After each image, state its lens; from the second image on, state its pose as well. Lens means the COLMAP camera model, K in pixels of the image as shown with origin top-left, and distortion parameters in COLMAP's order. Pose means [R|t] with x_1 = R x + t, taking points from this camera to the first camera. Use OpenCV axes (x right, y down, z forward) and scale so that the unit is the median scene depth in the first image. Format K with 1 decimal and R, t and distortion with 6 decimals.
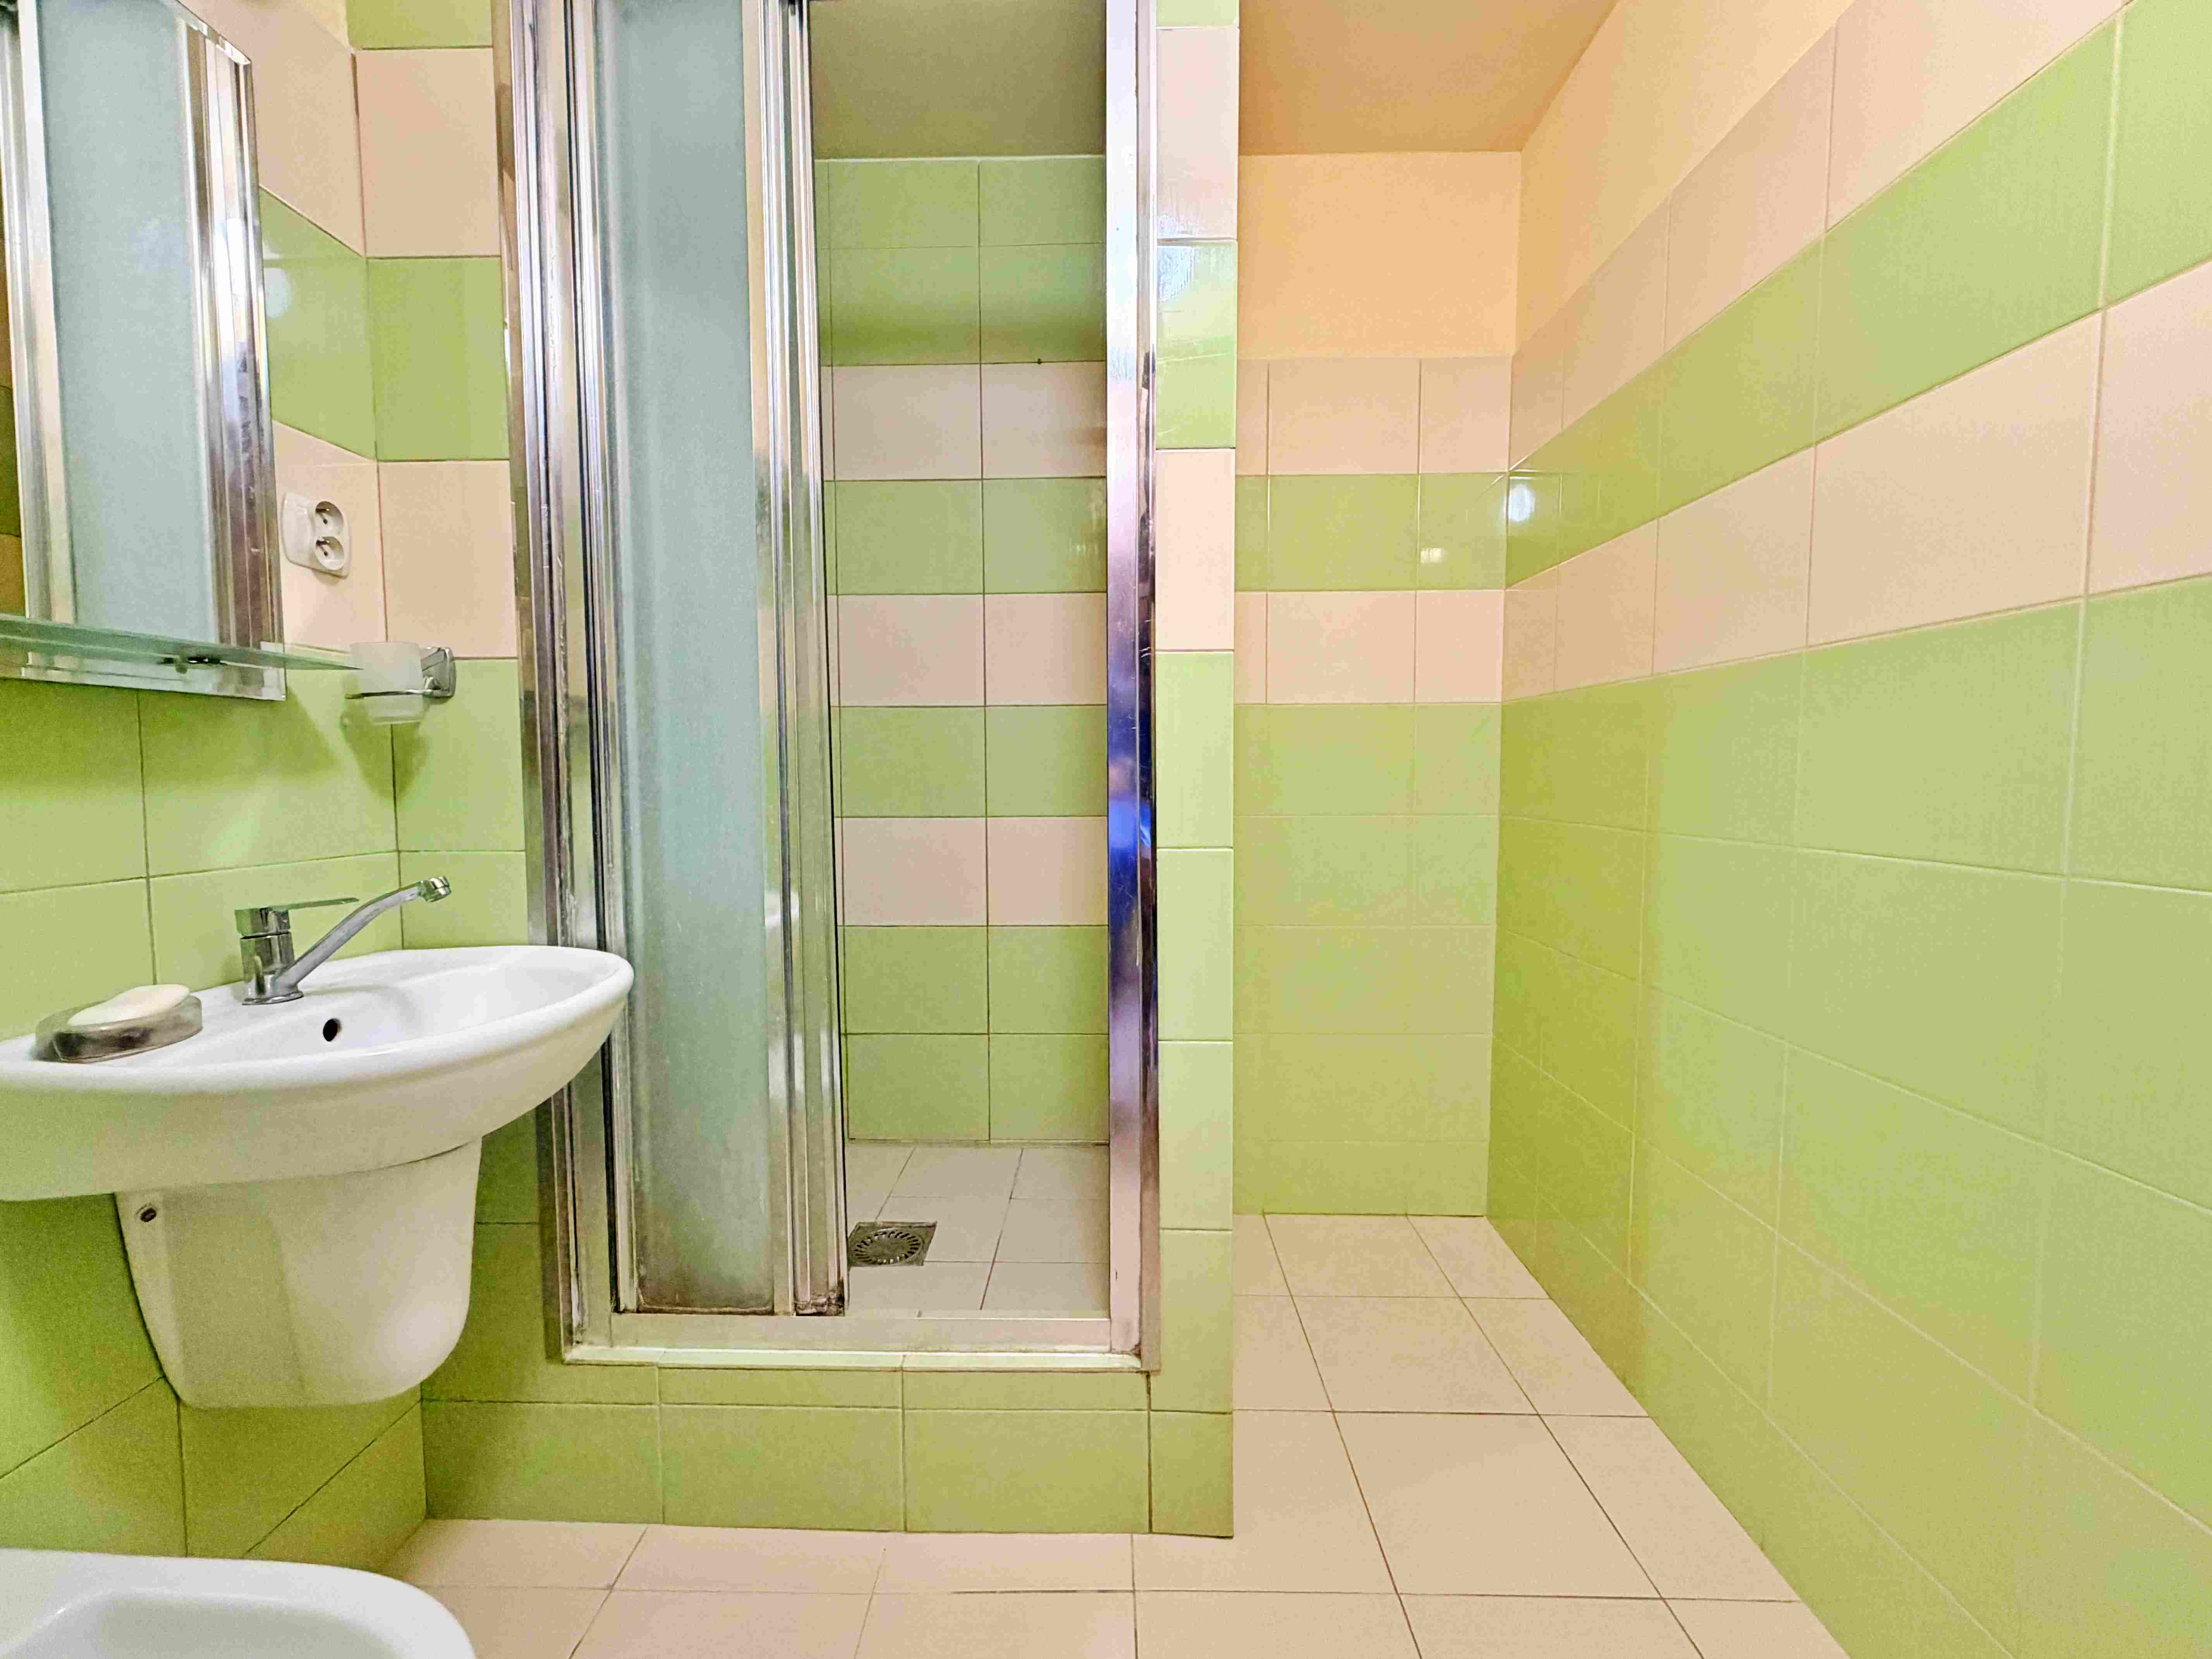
lens RADIAL K [[895.5, 0, 1120.1], [0, 895.5, 833.8], [0, 0, 1]] dist [-0.002024, 0.000340]
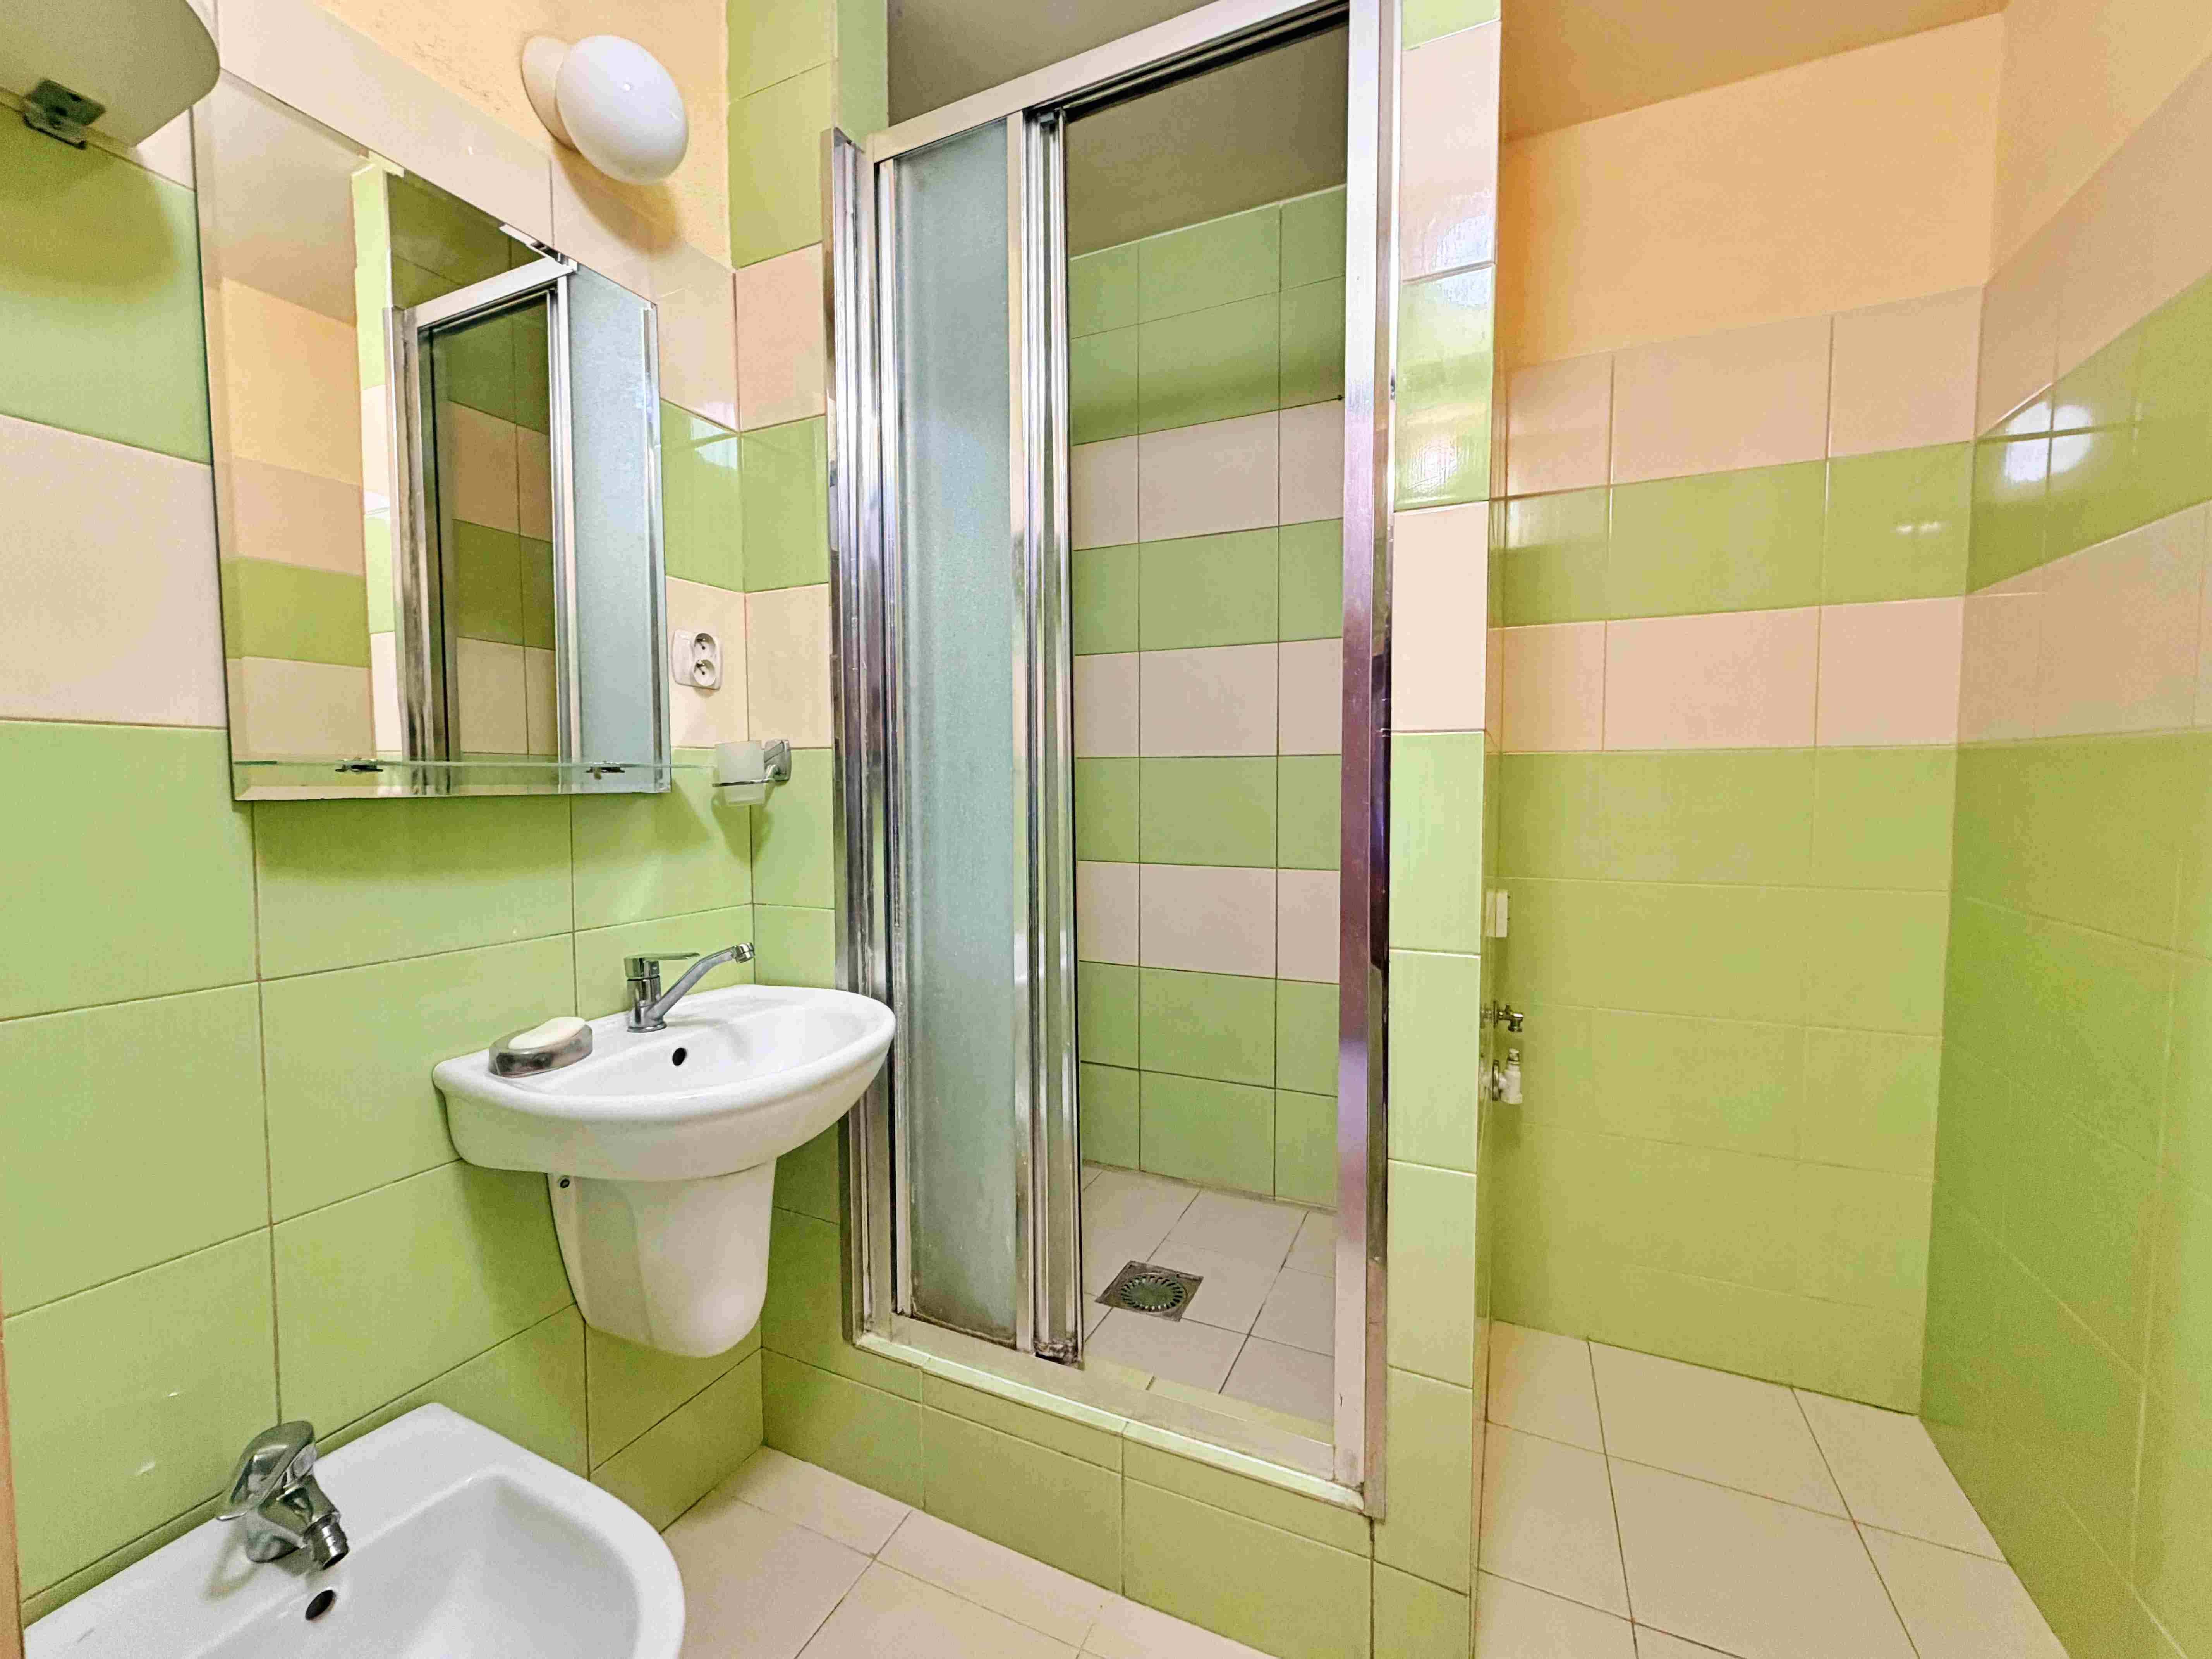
lens RADIAL K [[895.5, 0, 1116.0], [0, 895.5, 839.8], [0, 0, 1]] dist [-0.002024, 0.000340]
pose [[0.919231, 0.029307, -0.392625, 0.137770], [-0.031668, 0.999498, 0.000464, -0.084850], [0.392442, 0.012007, 0.919698, 0.057126]]
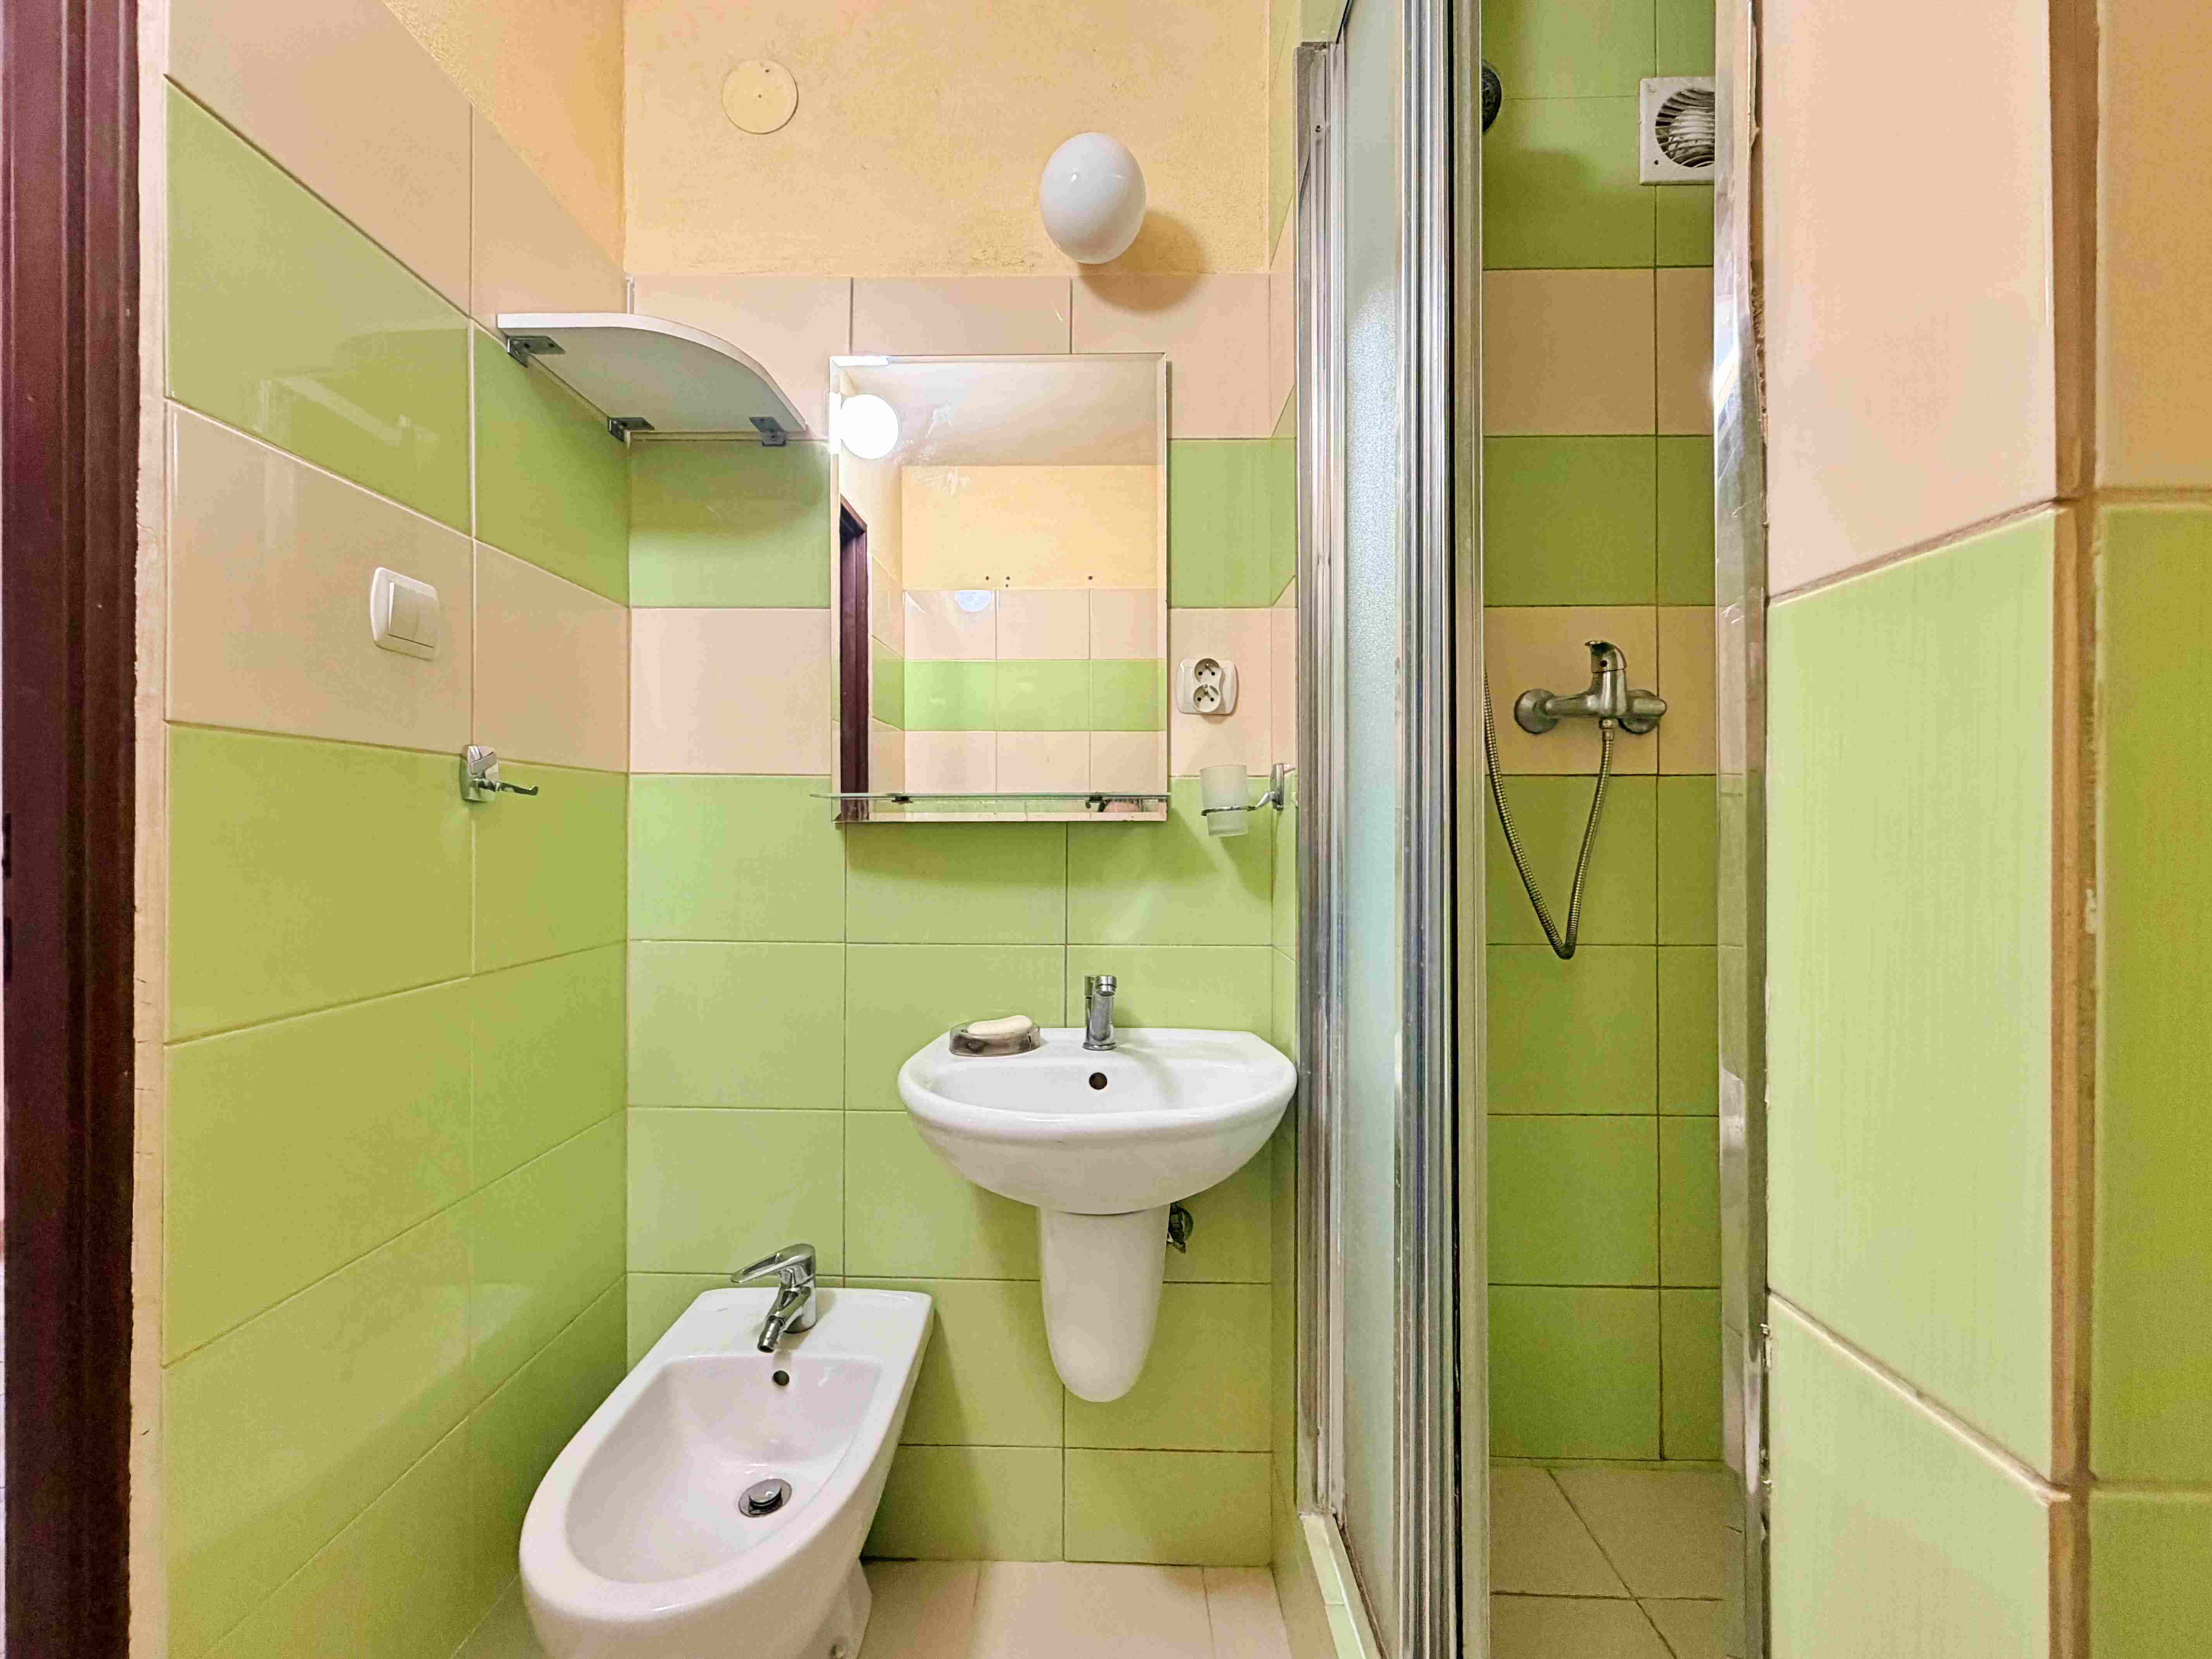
lens RADIAL K [[895.5, 0, 1105.8], [0, 895.5, 841.9], [0, 0, 1]] dist [-0.002024, 0.000340]
pose [[0.012166, 0.017637, -0.999770, 0.311209], [-0.063370, 0.997848, 0.016832, -0.113735], [0.997916, 0.063151, 0.013257, 0.753068]]
